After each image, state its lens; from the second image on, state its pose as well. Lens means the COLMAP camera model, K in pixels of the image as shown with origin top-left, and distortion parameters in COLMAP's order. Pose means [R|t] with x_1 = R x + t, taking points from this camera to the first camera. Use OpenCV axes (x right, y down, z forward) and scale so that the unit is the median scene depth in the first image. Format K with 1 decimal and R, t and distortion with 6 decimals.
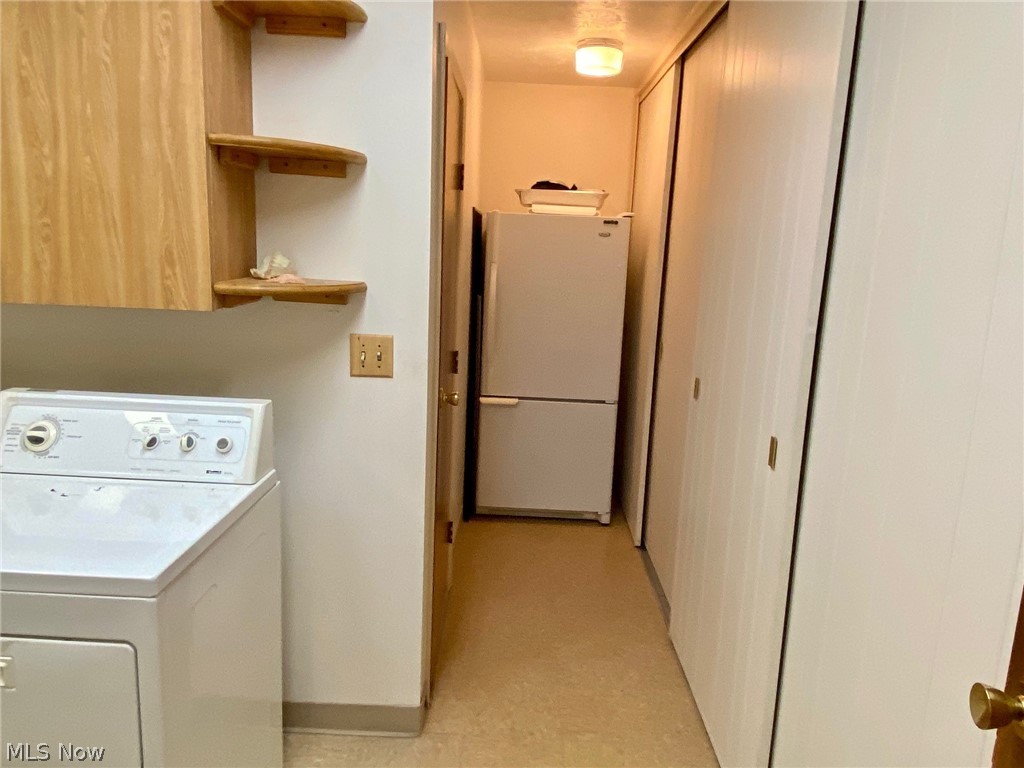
lens RADIAL K [[751.5, 0, 512.0], [0, 751.5, 384.0], [0, 0, 1]] dist [0.066741, -0.082971]
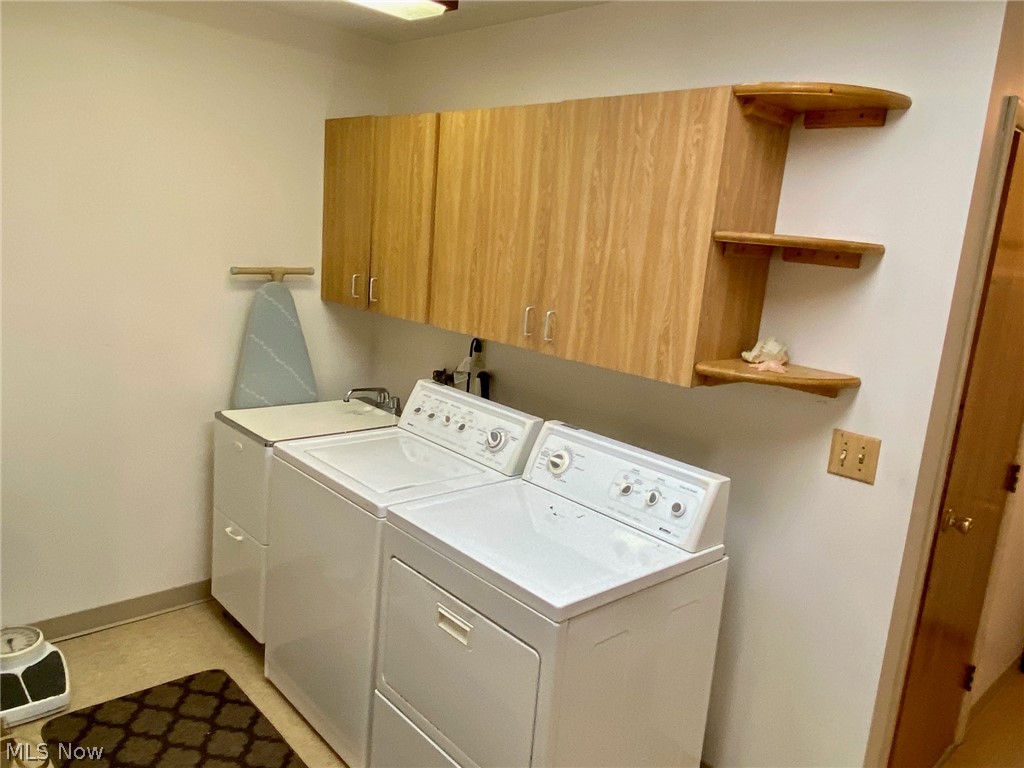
lens RADIAL K [[751.5, 0, 512.0], [0, 751.5, 384.0], [0, 0, 1]] dist [0.066741, -0.082971]
pose [[0.691346, 0.155733, -0.705541, 0.193757], [-0.192148, 0.980959, 0.028243, -0.080952], [0.696505, 0.116043, 0.708106, 0.041396]]
